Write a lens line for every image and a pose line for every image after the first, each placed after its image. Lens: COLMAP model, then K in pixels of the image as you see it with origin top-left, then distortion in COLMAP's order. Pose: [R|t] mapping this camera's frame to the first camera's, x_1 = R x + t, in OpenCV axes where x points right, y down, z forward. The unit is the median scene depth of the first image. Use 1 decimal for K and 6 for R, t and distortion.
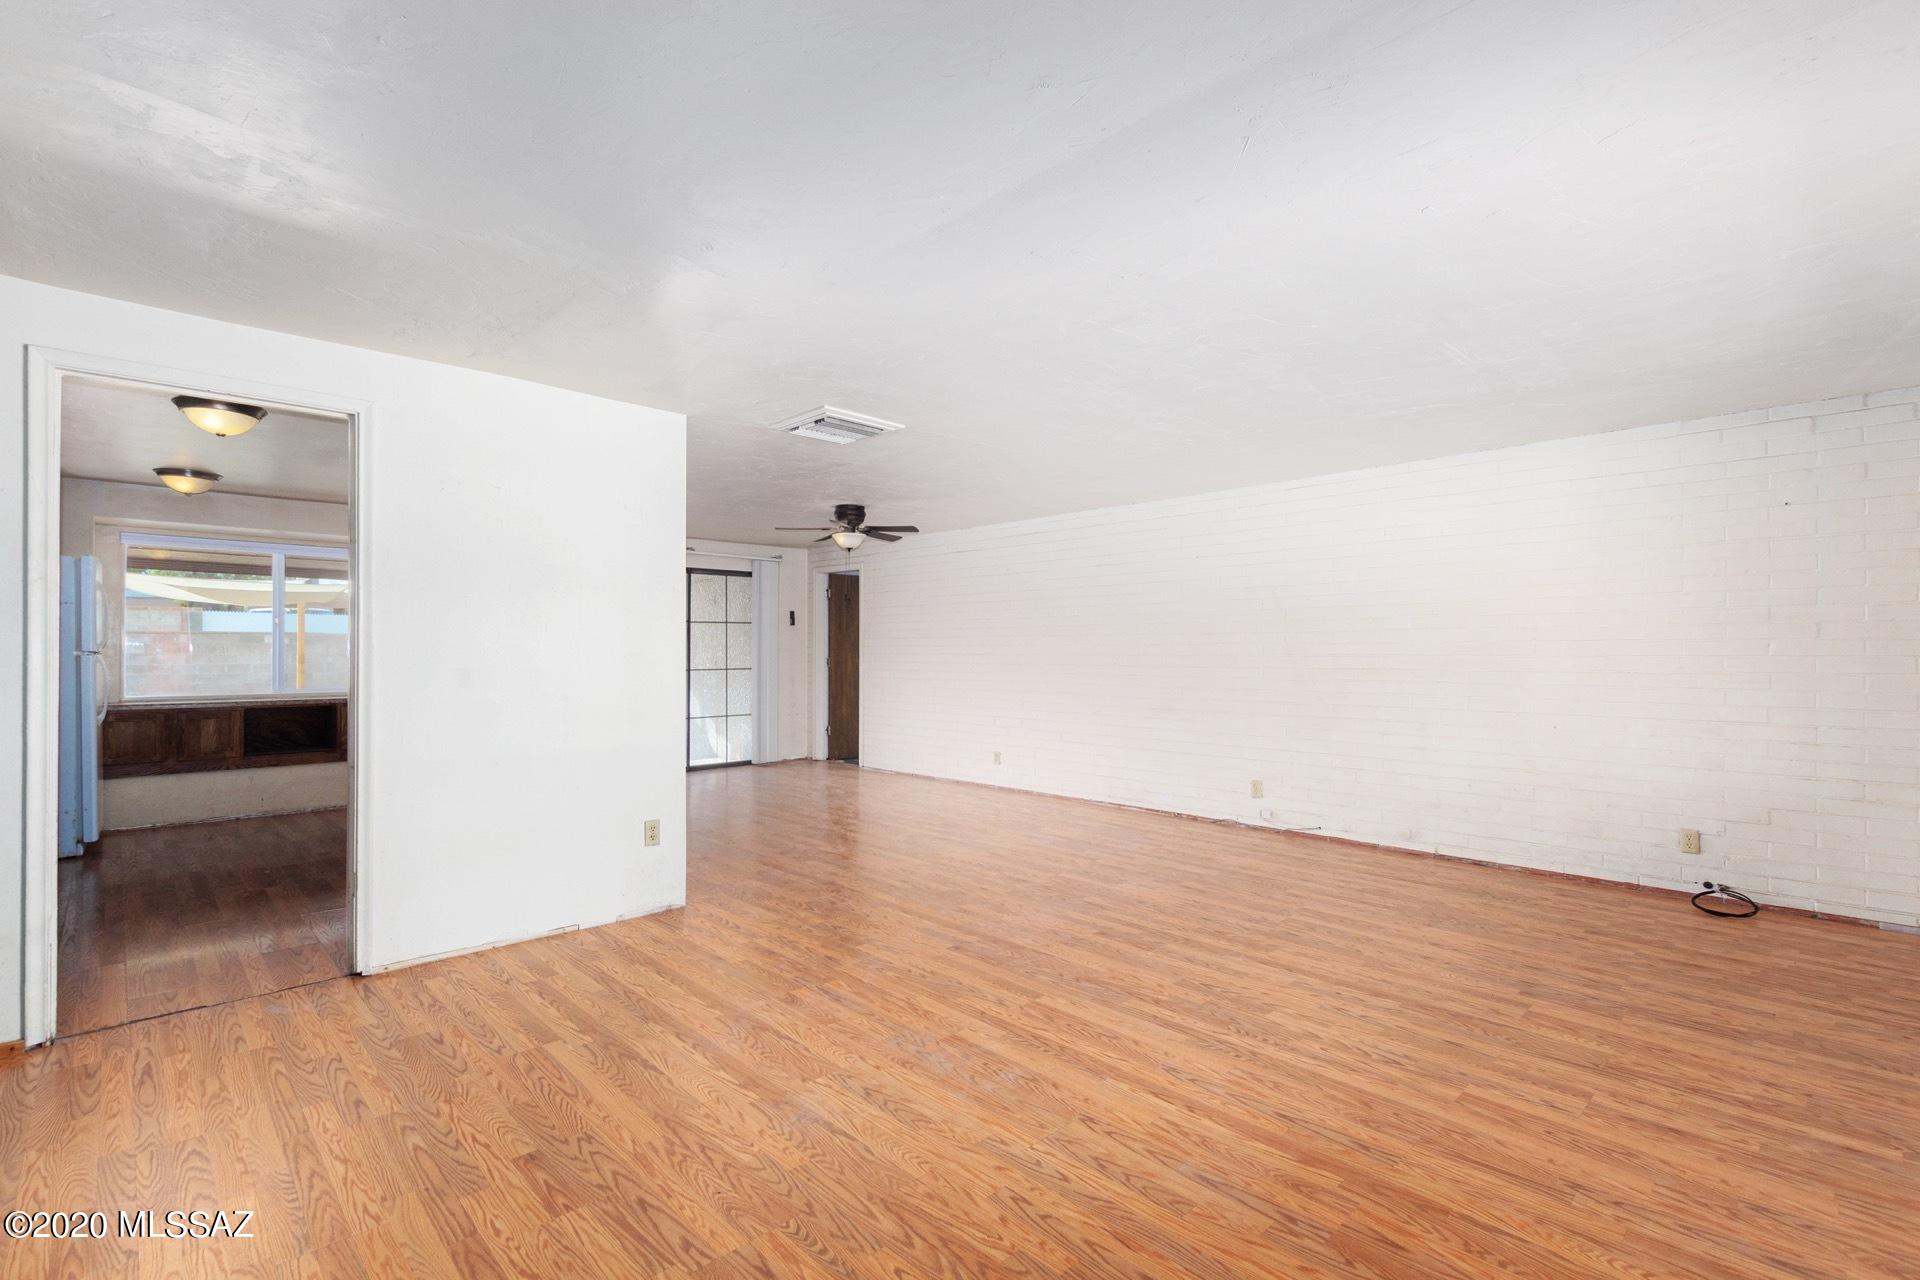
lens RADIAL K [[871.0, 0, 943.0], [0, 871.0, 645.3], [0, 0, 1]] dist [0.003907, 0.002023]
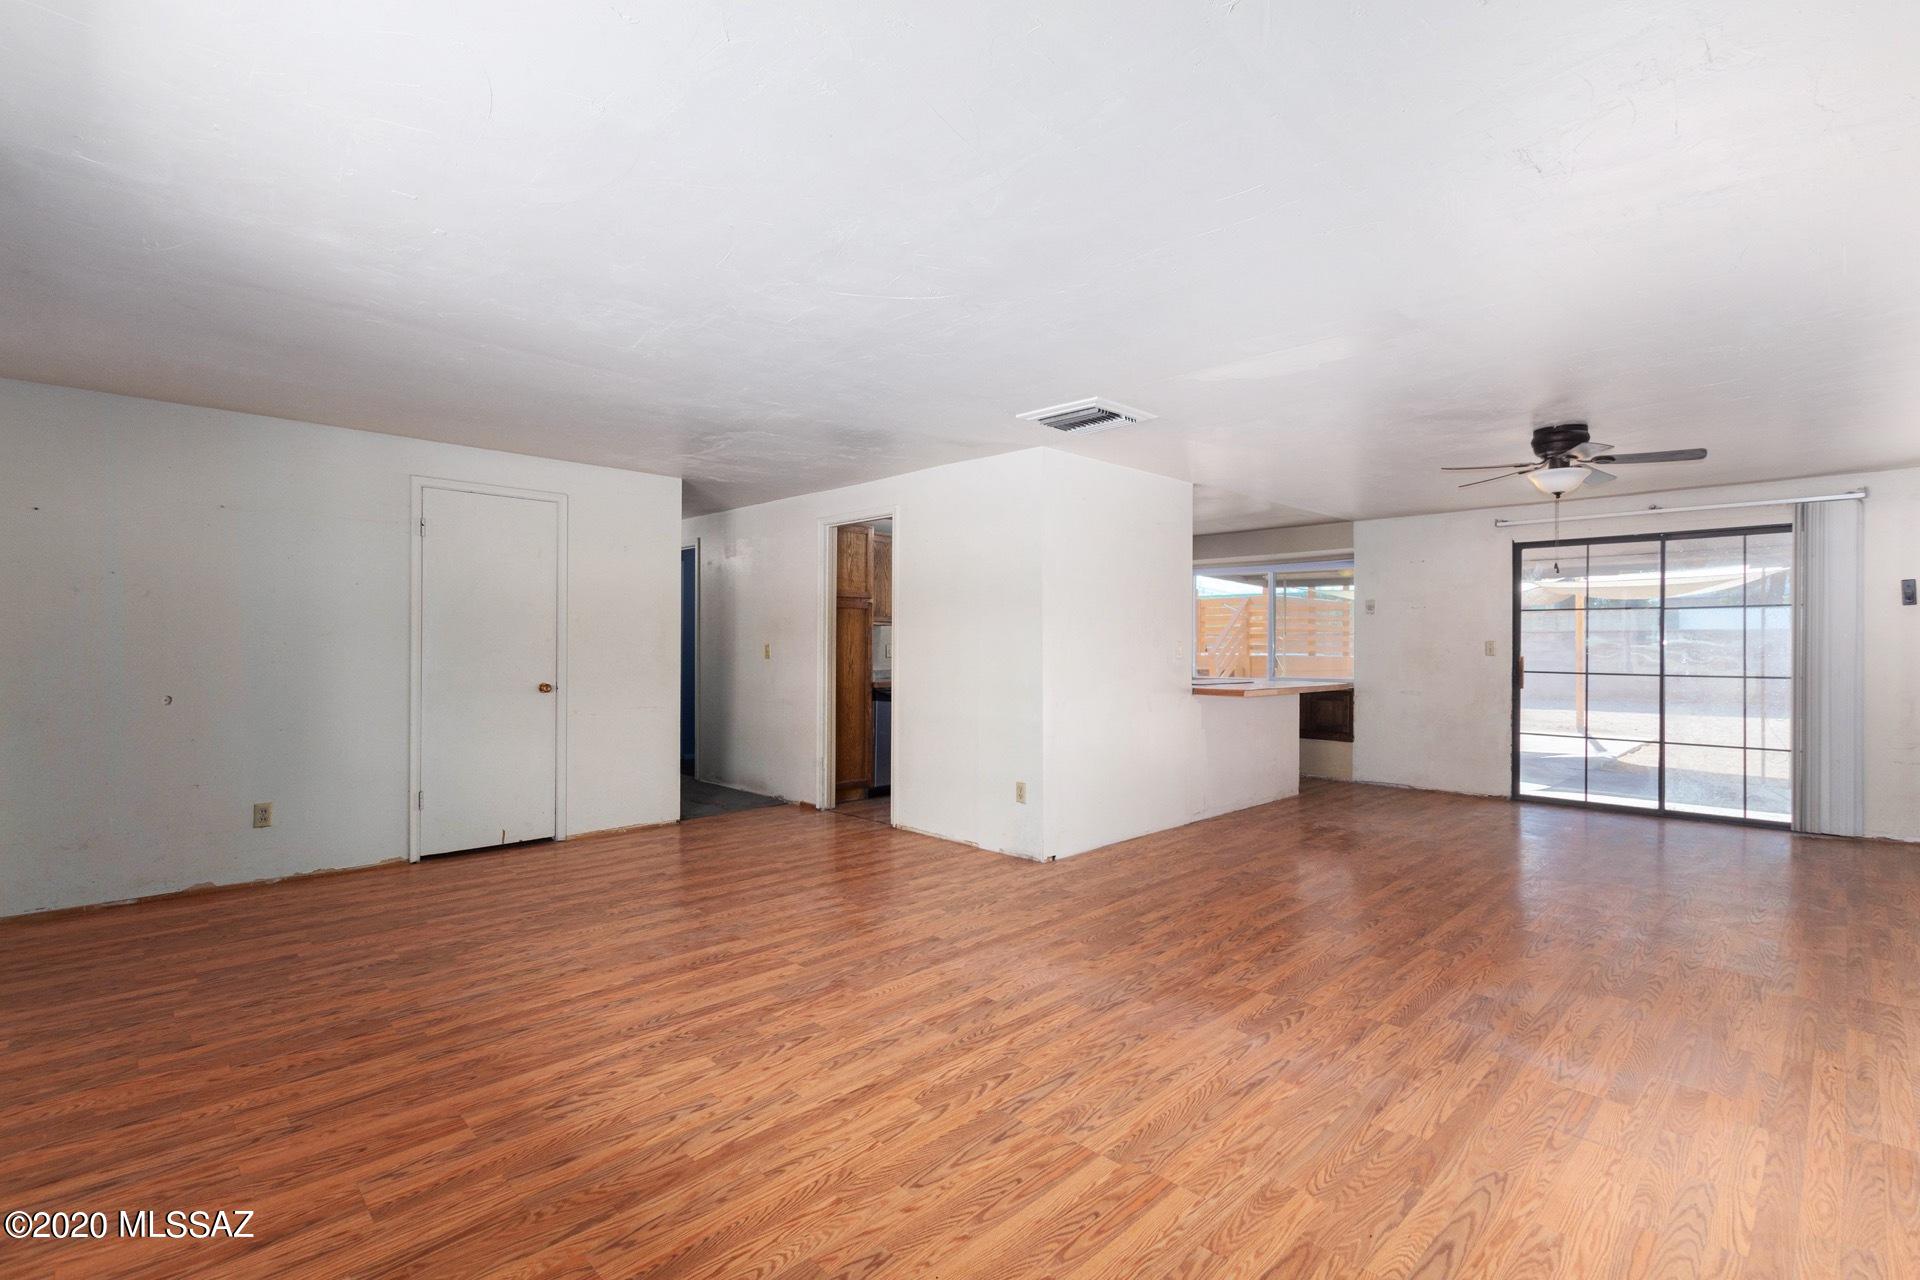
lens RADIAL K [[871.0, 0, 963.7], [0, 871.0, 641.3], [0, 0, 1]] dist [0.003907, 0.002023]
pose [[0.023124, -0.003068, -0.999728, 1.359362], [0.001581, 0.999994, -0.003032, 0.006499], [0.999731, -0.001511, 0.023129, 1.336927]]
